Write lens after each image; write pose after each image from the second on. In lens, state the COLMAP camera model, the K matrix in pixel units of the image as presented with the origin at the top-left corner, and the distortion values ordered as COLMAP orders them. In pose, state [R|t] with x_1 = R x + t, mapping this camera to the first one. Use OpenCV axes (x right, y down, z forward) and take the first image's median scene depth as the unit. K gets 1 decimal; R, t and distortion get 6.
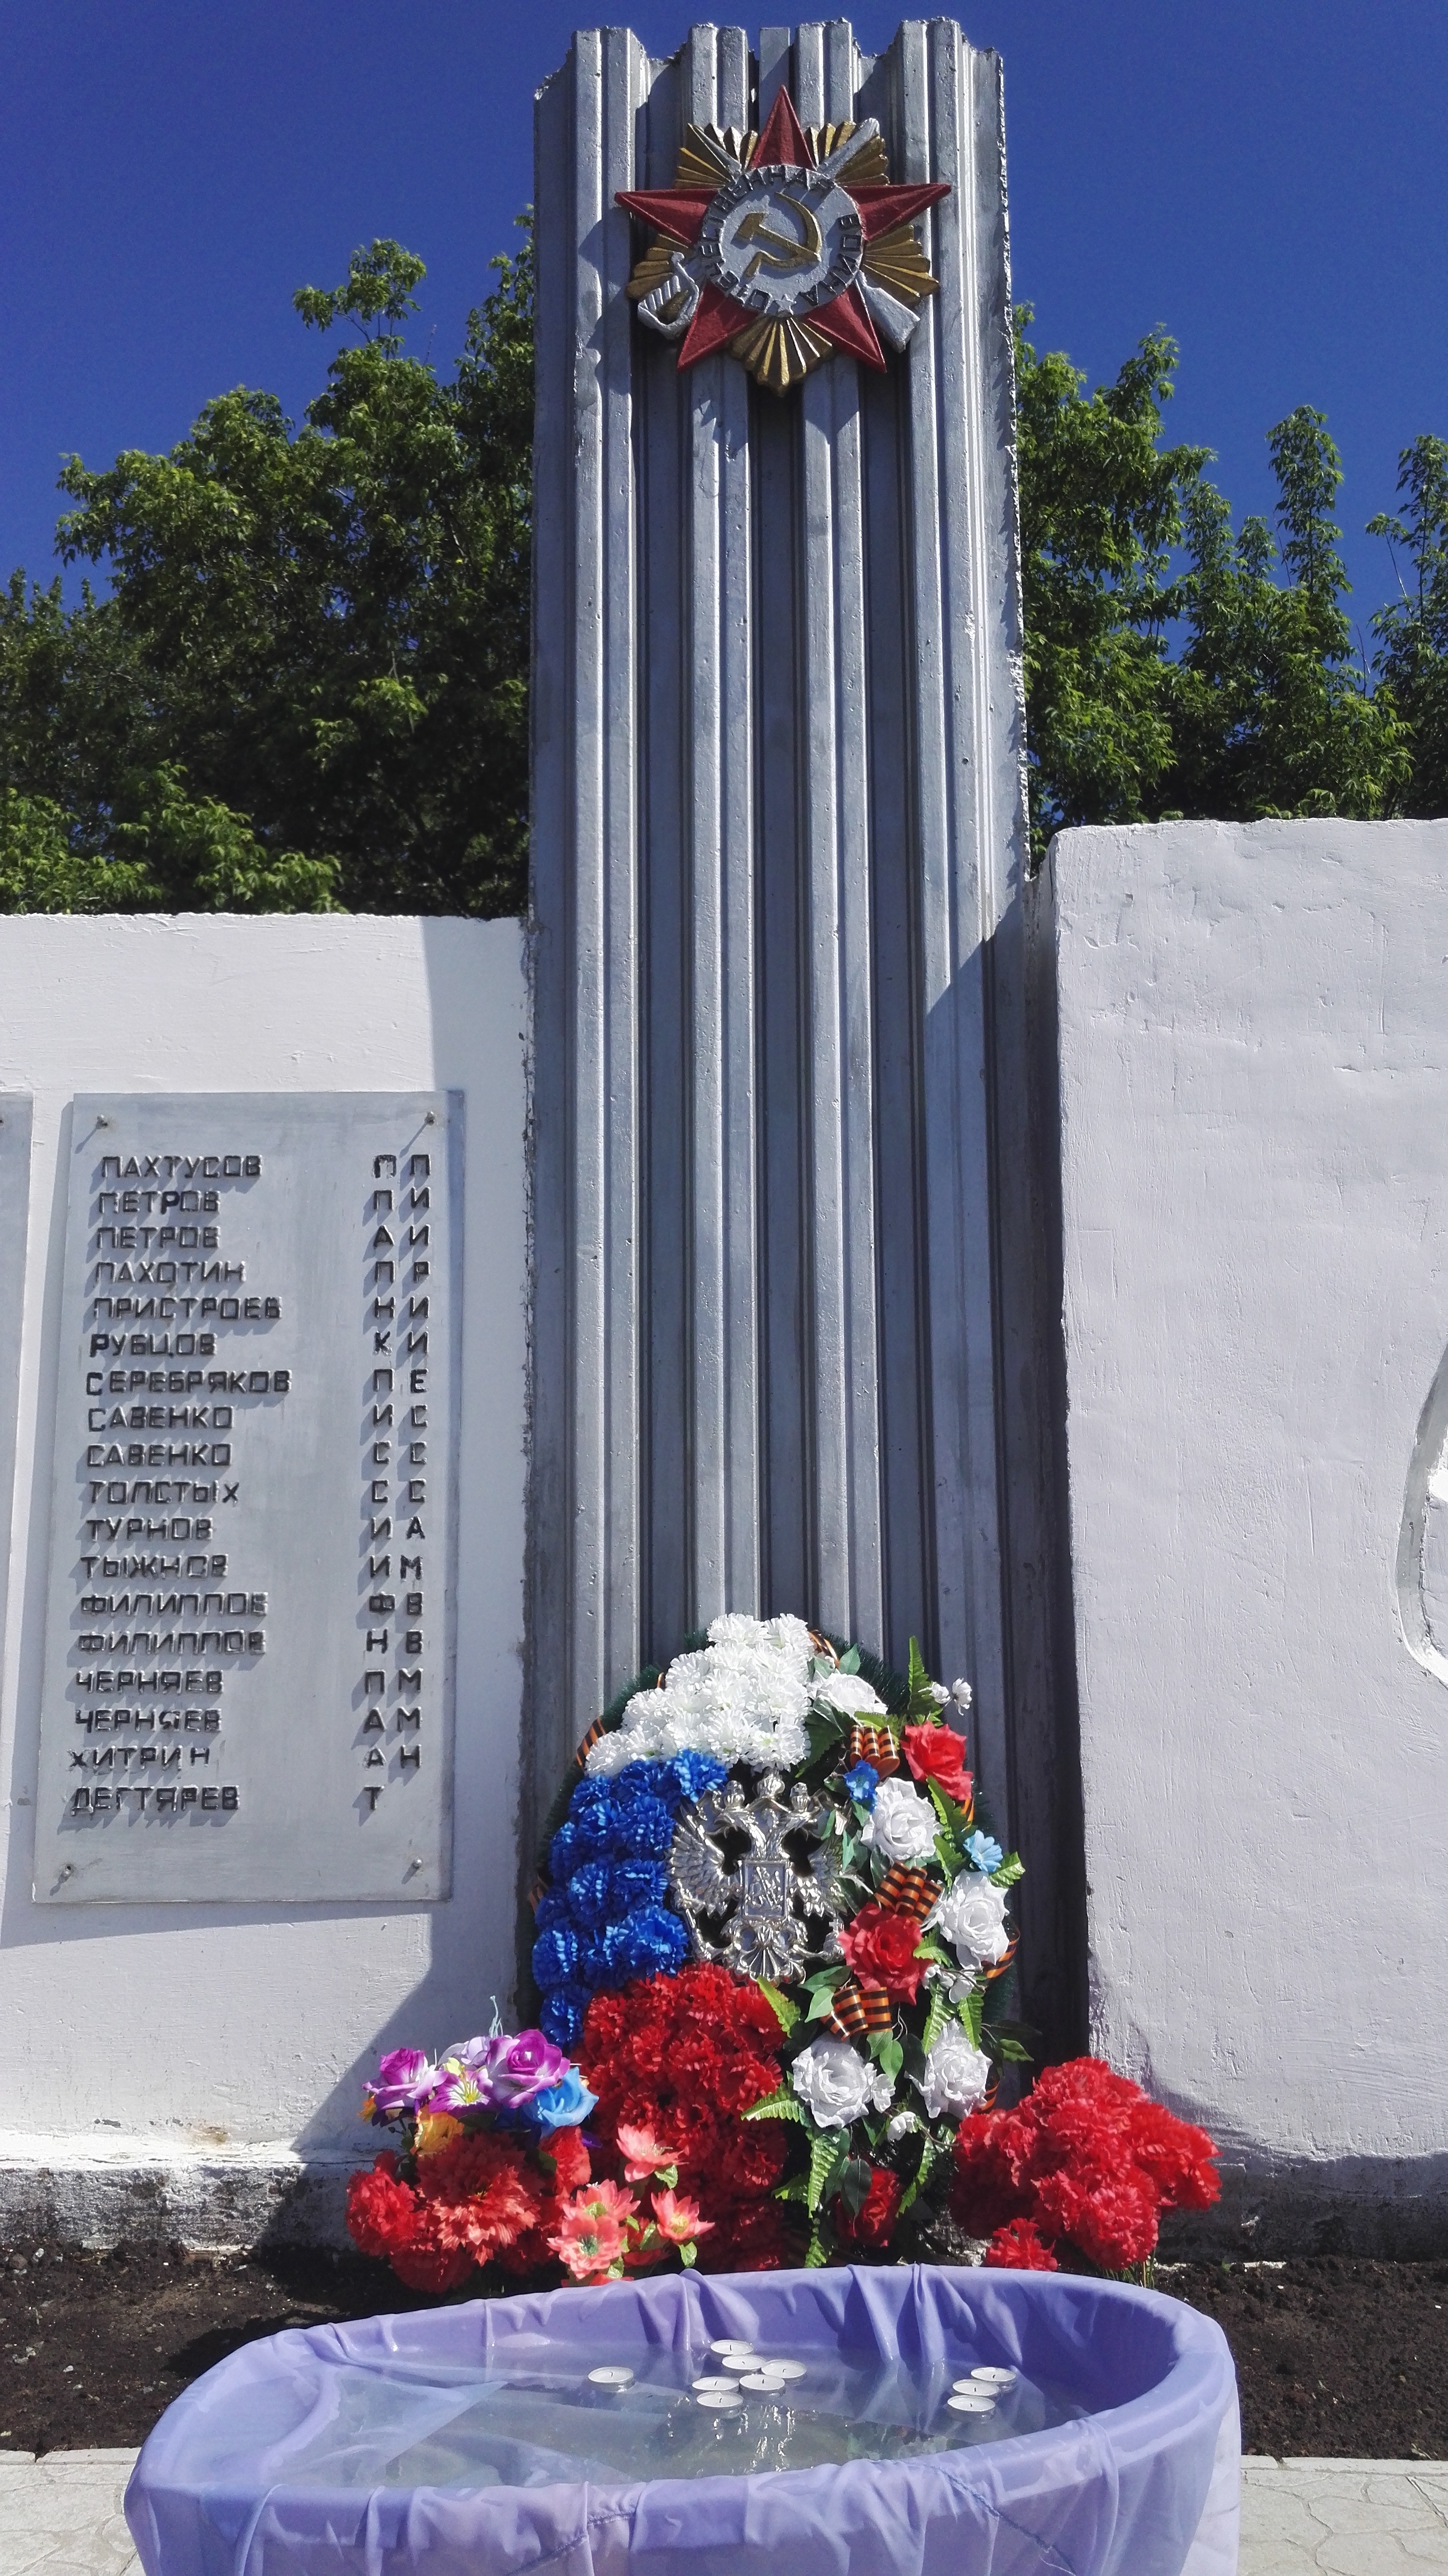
lens RADIAL K [[2100.5, 0, 715.5], [0, 2100.5, 1289.0], [0, 0, 1]] dist [0.018942, -0.007944]
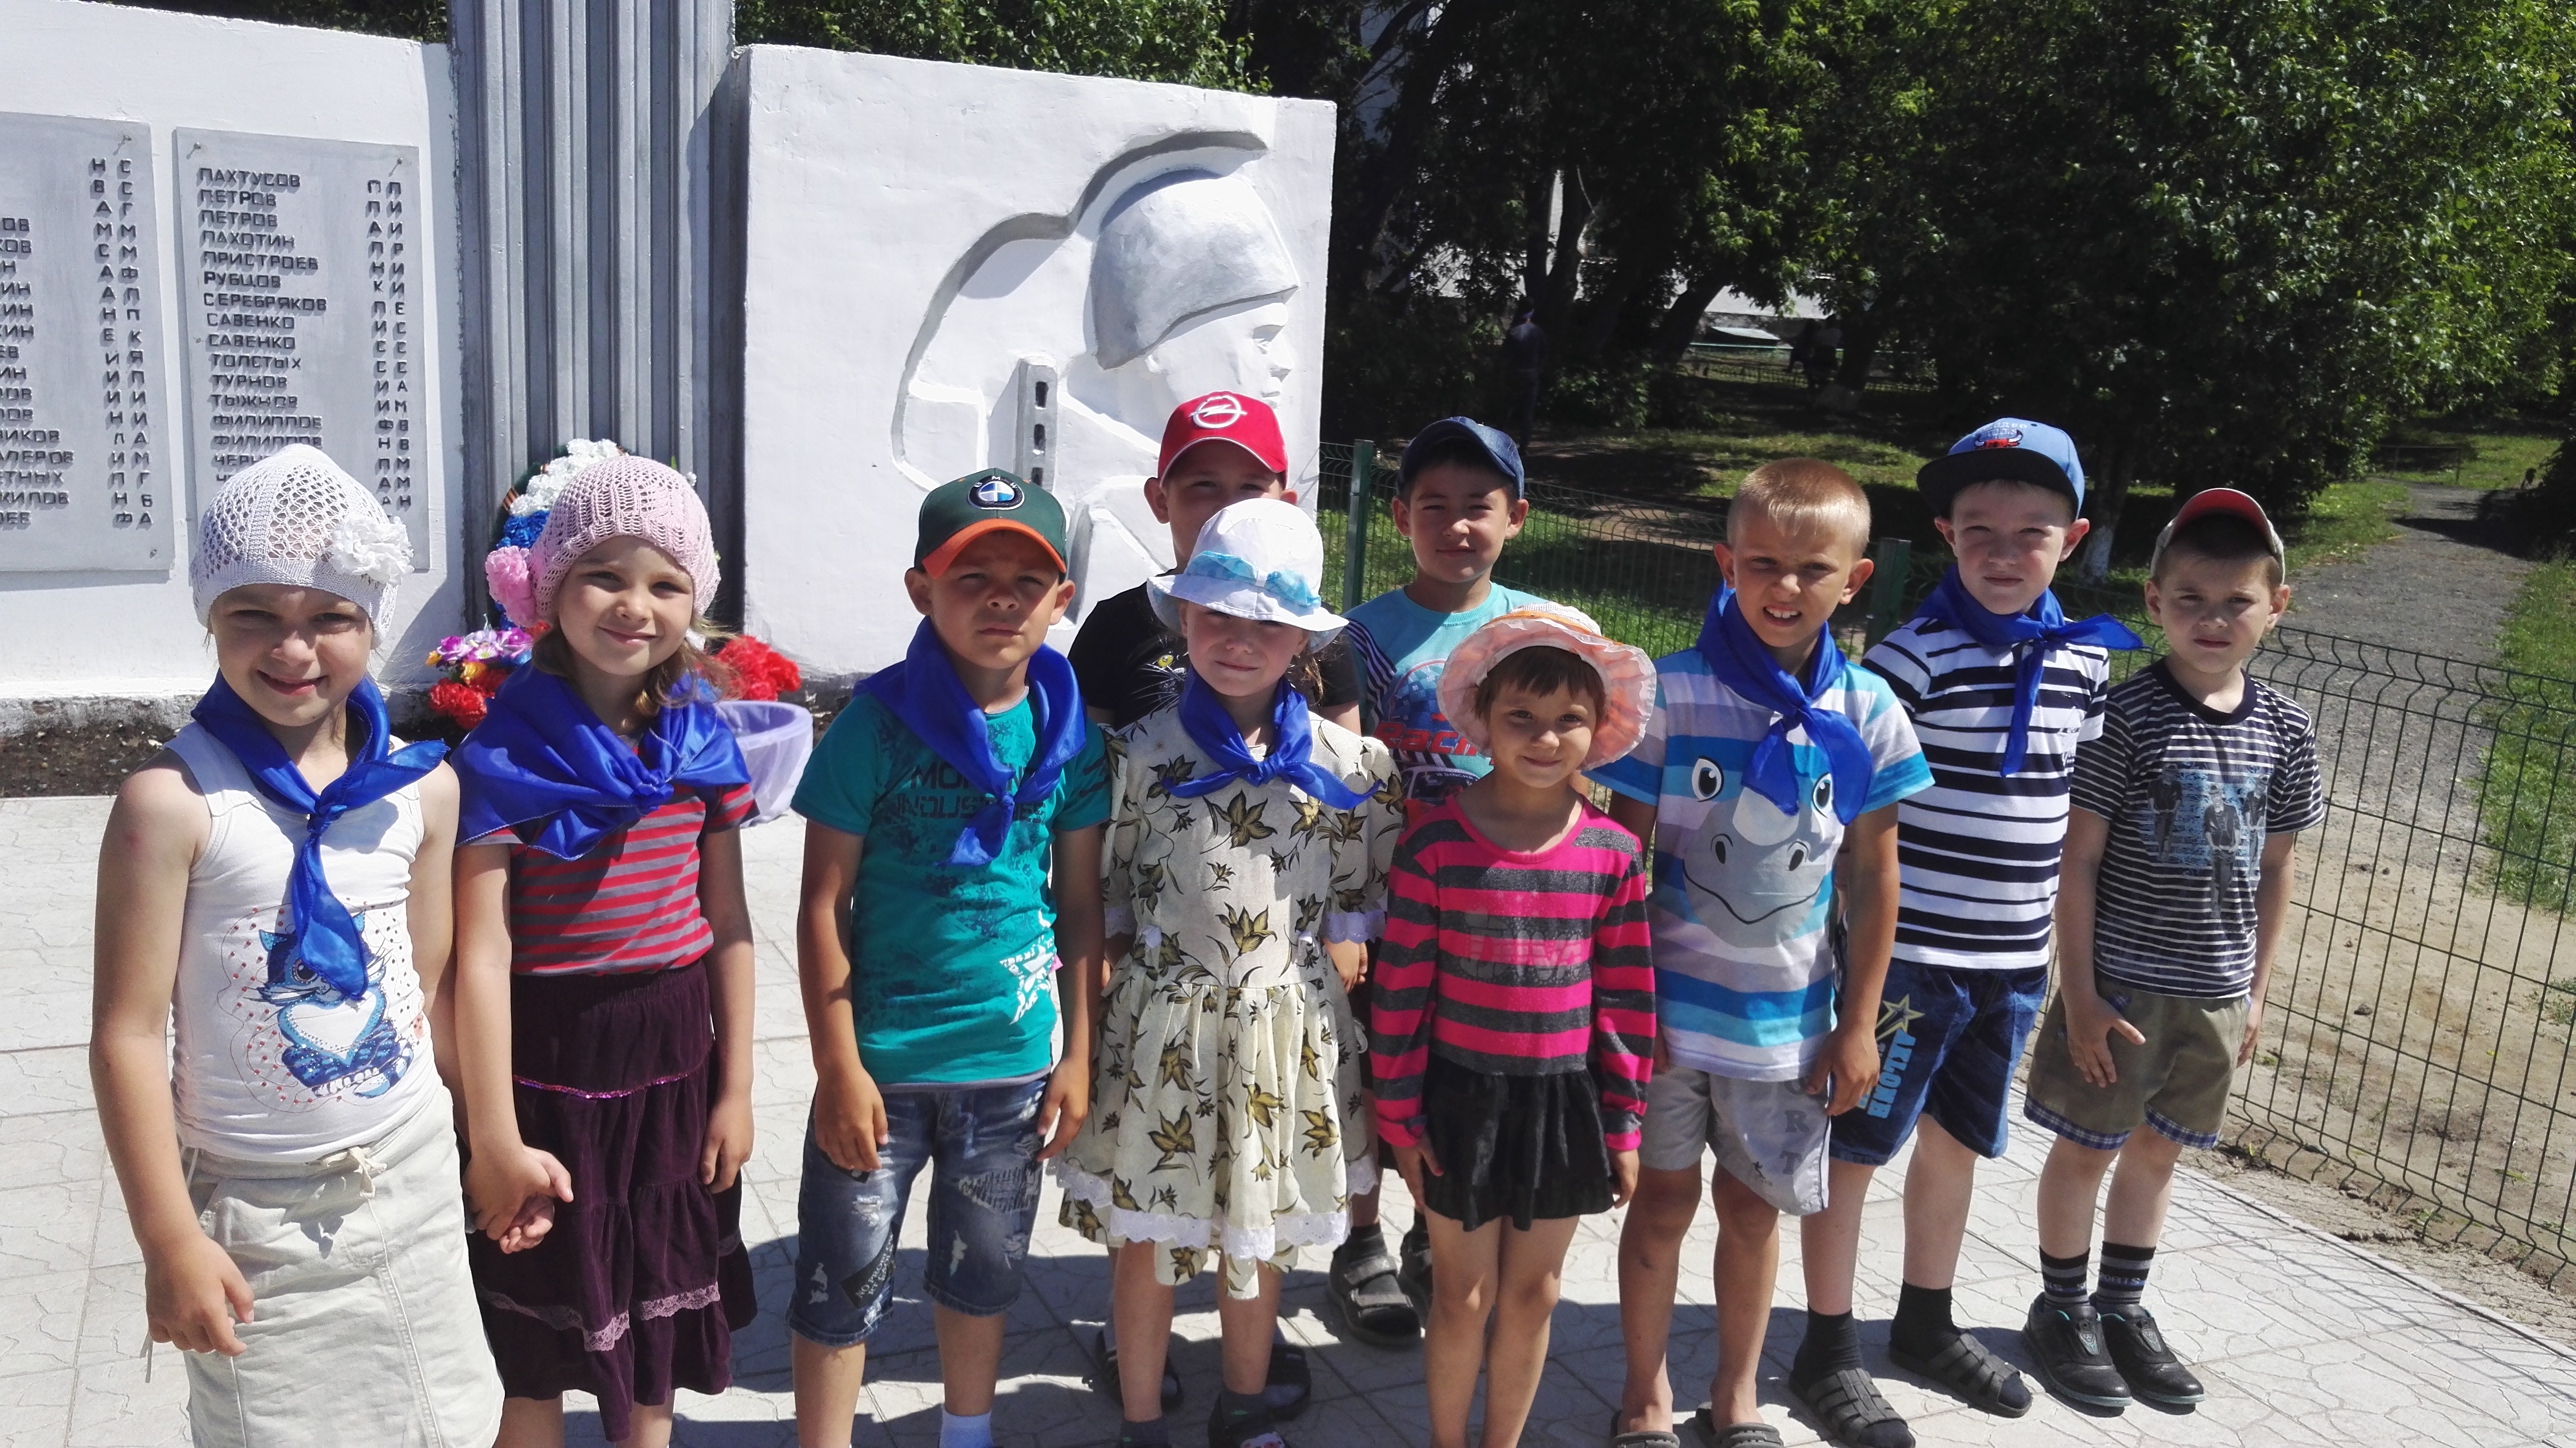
lens RADIAL K [[2071.3, 0, 1250.5], [0, 2071.3, 714.0], [0, 0, 1]] dist [-0.016775, 0.075014]
pose [[0.895387, -0.034777, 0.443929, -0.311987], [-0.135849, 0.928083, 0.346707, -0.388207], [-0.424061, -0.370745, 0.826269, -1.063758]]
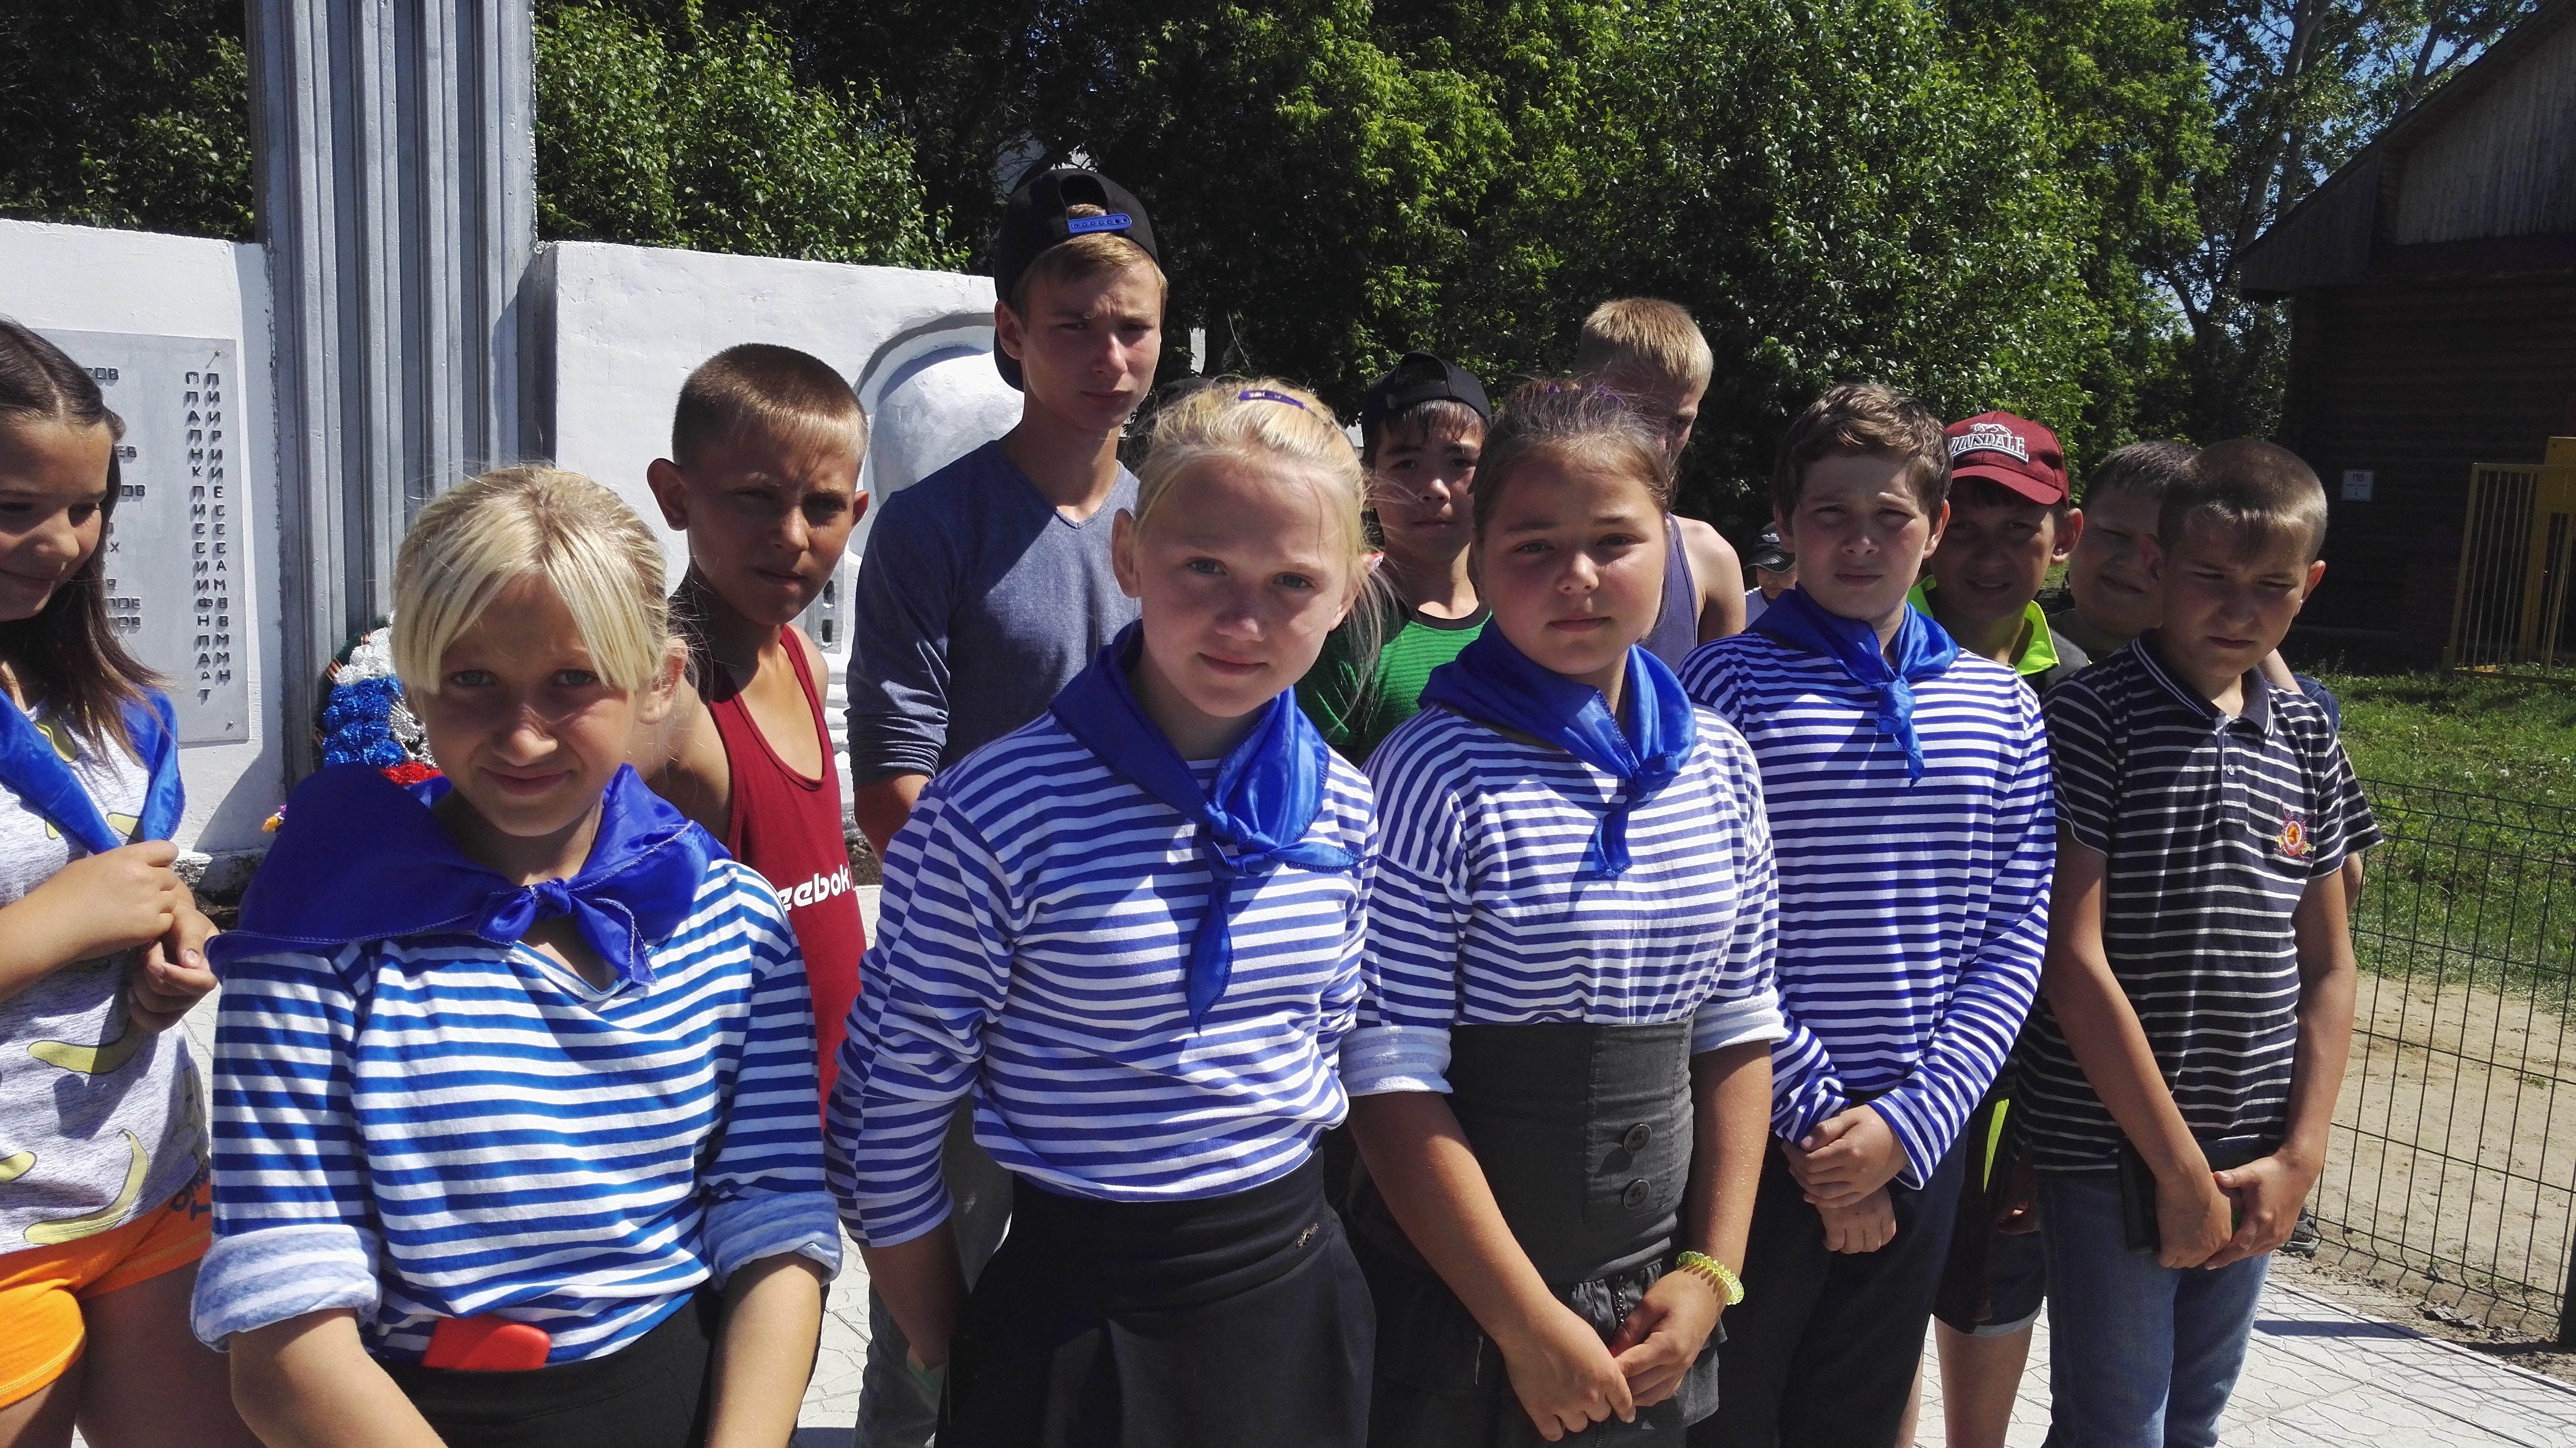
lens RADIAL K [[2075.4, 0, 1289.7], [0, 2075.4, 721.6], [0, 0, 1]] dist [-0.047402, 0.103283]
pose [[0.798587, -0.044953, 0.600199, -0.540039], [-0.141881, 0.955044, 0.260307, -0.420661], [-0.584918, -0.293035, 0.756308, -1.191613]]
